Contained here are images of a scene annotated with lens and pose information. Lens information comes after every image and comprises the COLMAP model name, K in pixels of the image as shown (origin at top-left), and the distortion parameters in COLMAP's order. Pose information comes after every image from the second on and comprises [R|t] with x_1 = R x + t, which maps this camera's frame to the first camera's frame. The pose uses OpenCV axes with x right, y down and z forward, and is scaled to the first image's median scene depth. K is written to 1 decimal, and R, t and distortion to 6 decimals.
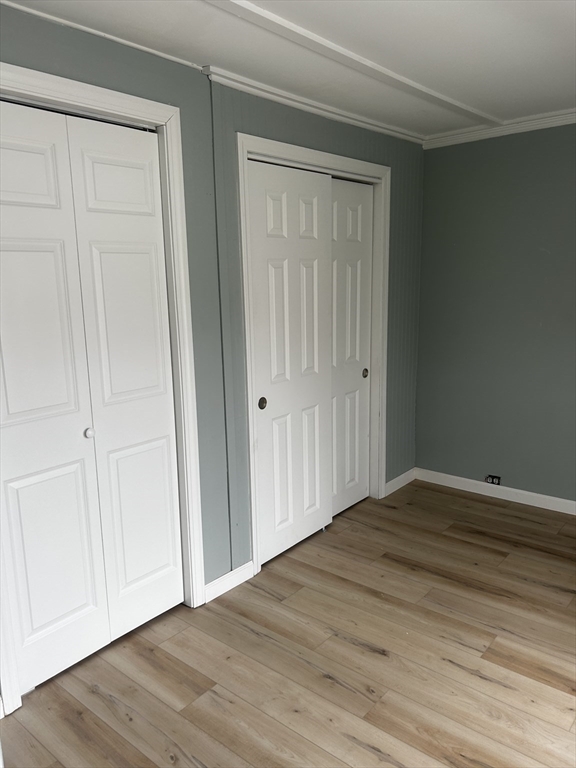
lens RADIAL K [[582.2, 0, 273.8], [0, 582.2, 383.3], [0, 0, 1]] dist [0.041358, -0.046572]
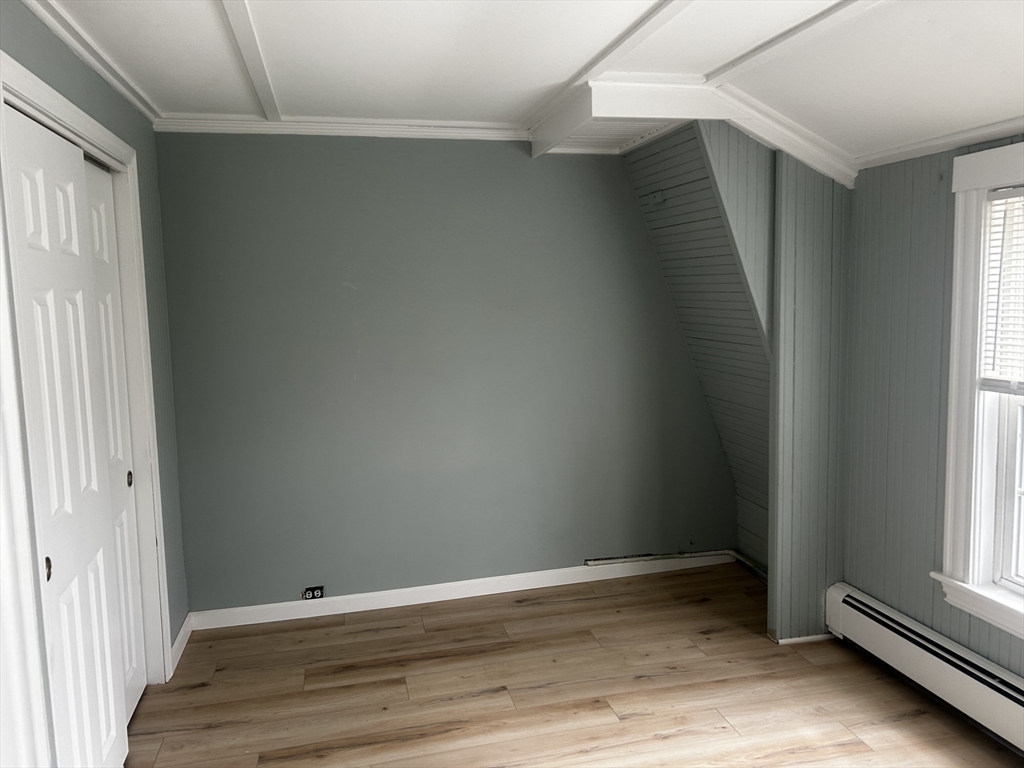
lens RADIAL K [[776.3, 0, 517.8], [0, 776.3, 379.1], [0, 0, 1]] dist [0.041358, -0.046572]
pose [[0.578479, -0.075246, 0.812219, -0.307057], [0.157309, 0.987335, -0.020570, -0.047556], [-0.800385, 0.139669, 0.582989, 0.240878]]
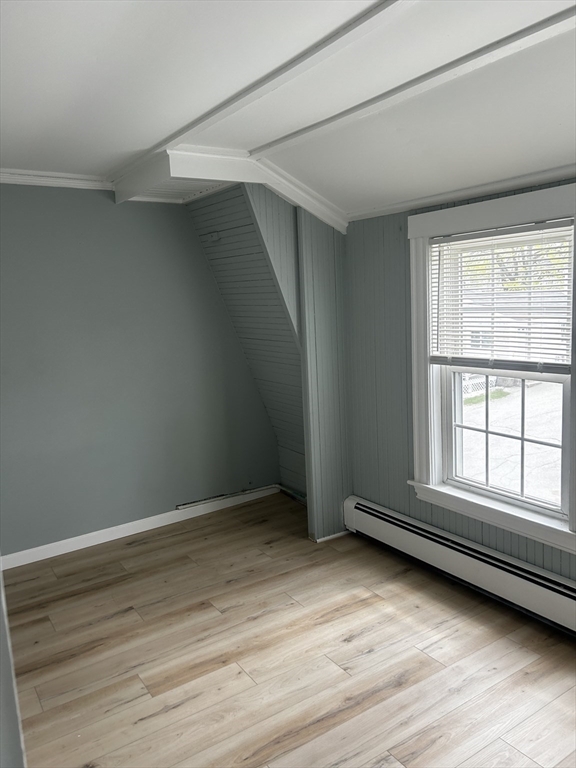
lens RADIAL K [[582.2, 0, 287.3], [0, 582.2, 381.6], [0, 0, 1]] dist [0.041358, -0.046572]
pose [[0.266940, -0.121217, 0.956059, -0.367538], [0.212247, 0.975094, 0.064369, -0.062360], [-0.940050, 0.185738, 0.286019, 0.287560]]
